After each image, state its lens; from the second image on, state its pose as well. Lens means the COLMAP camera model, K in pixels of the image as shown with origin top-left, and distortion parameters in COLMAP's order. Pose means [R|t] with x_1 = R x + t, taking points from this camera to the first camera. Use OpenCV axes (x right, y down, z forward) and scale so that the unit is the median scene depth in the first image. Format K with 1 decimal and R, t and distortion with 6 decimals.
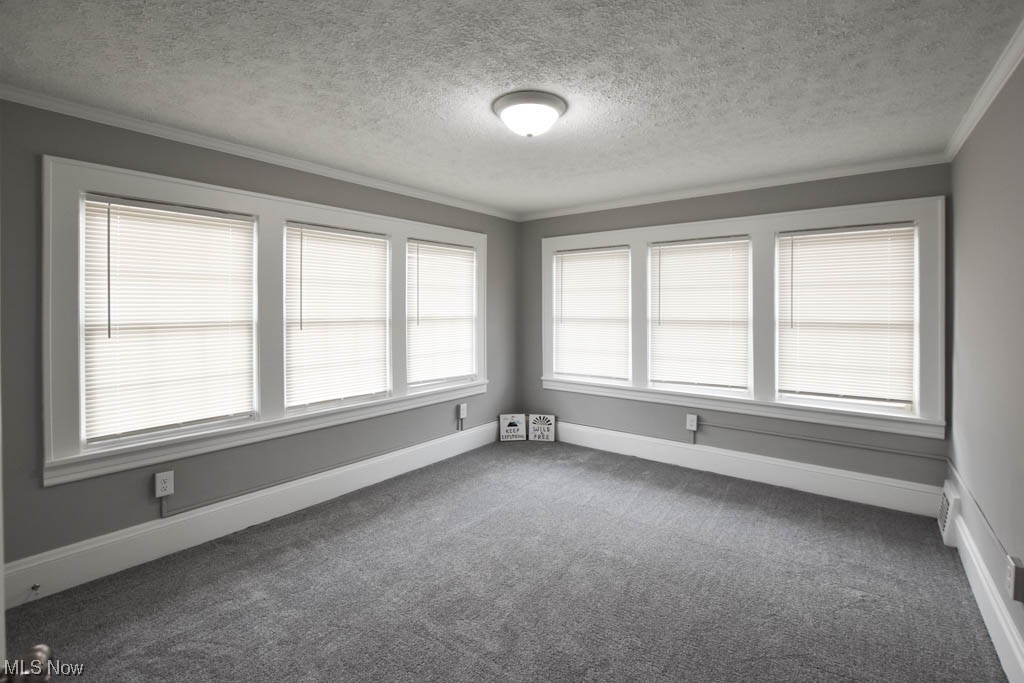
lens RADIAL K [[457.1, 0, 532.6], [0, 457.1, 310.6], [0, 0, 1]] dist [0.012165, -0.000220]
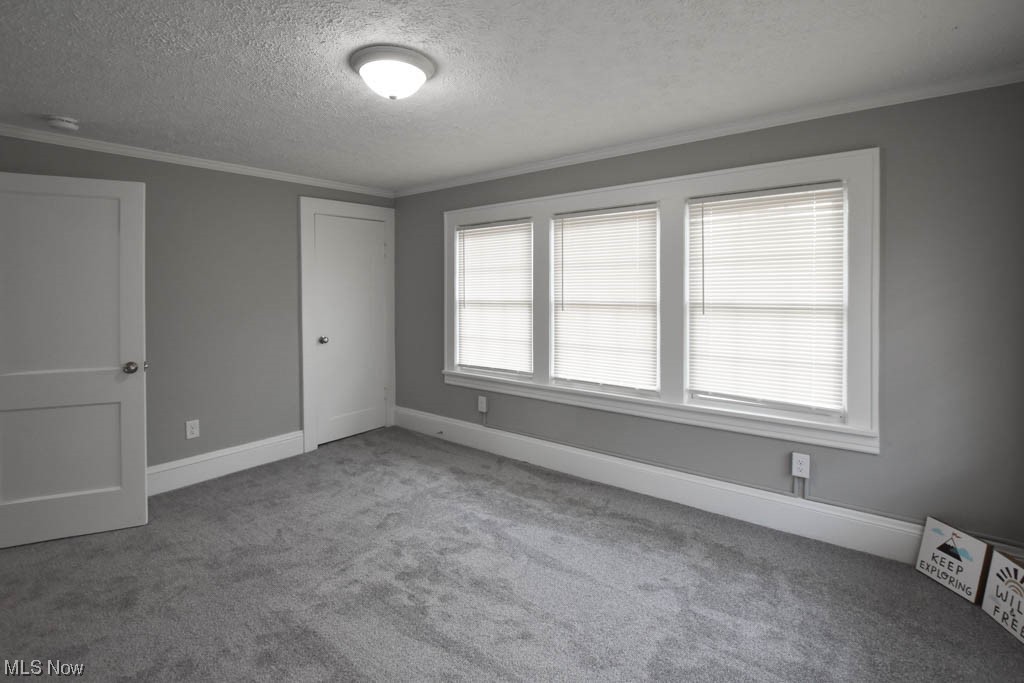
lens RADIAL K [[510.6, 0, 512.3], [0, 510.6, 290.5], [0, 0, 1]] dist [0.001755, 0.000895]
pose [[-0.026275, 0.002197, -0.999652, 0.690015], [-0.002762, 0.999994, 0.002271, -0.008380], [0.999651, 0.002820, -0.026269, 0.862161]]
